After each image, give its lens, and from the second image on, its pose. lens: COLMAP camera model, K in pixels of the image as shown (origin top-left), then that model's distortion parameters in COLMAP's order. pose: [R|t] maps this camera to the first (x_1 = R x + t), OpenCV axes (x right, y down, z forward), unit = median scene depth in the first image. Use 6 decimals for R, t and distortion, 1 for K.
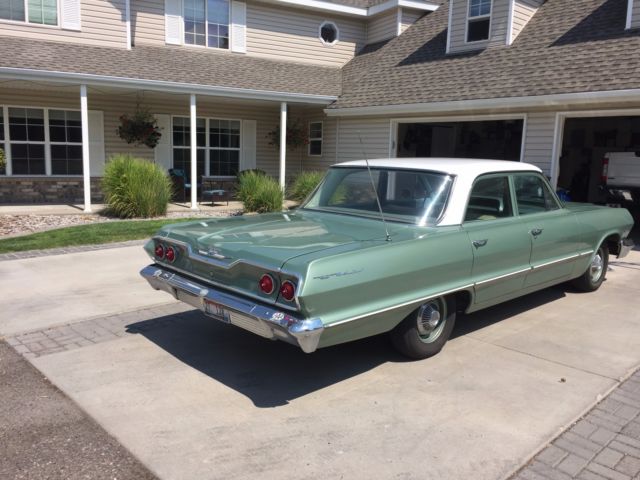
lens RADIAL K [[548.1, 0, 322.6], [0, 548.1, 242.2], [0, 0, 1]] dist [0.077001, -0.096544]
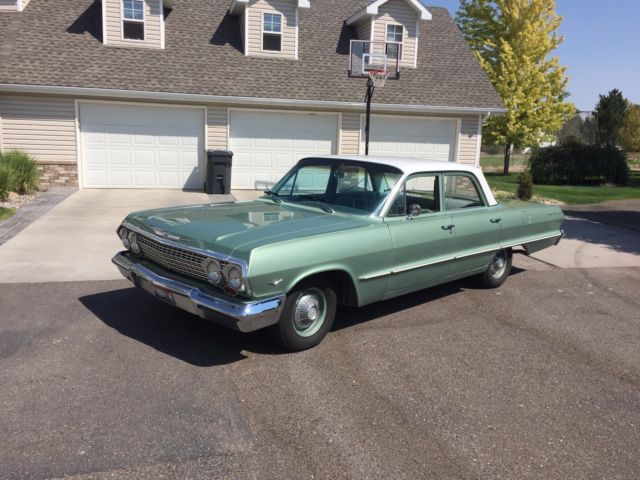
lens RADIAL K [[548.1, 0, 323.0], [0, 548.1, 246.8], [0, 0, 1]] dist [0.077001, -0.096544]
pose [[0.475193, -0.177640, 0.861763, -0.701195], [0.118137, 0.983421, 0.137575, -0.032755], [-0.871915, 0.036431, 0.488300, 0.051668]]
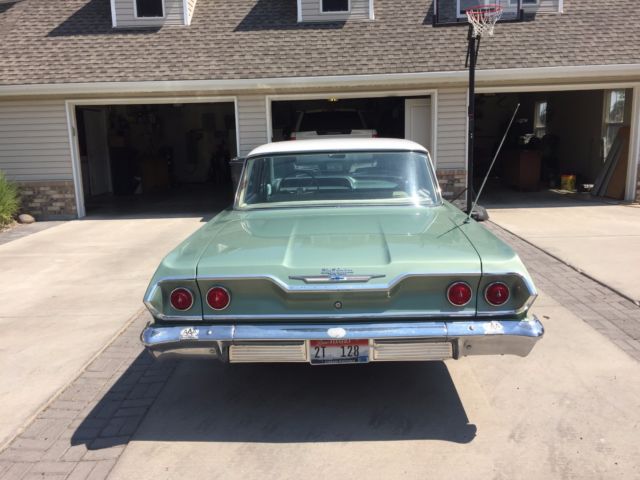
lens RADIAL K [[548.1, 0, 322.0], [0, 548.1, 233.3], [0, 0, 1]] dist [0.077001, -0.096544]
pose [[0.699869, -0.164354, 0.695106, -0.238228], [0.158605, 0.984631, 0.073119, -0.030532], [-0.696440, 0.059074, 0.715180, 0.165278]]
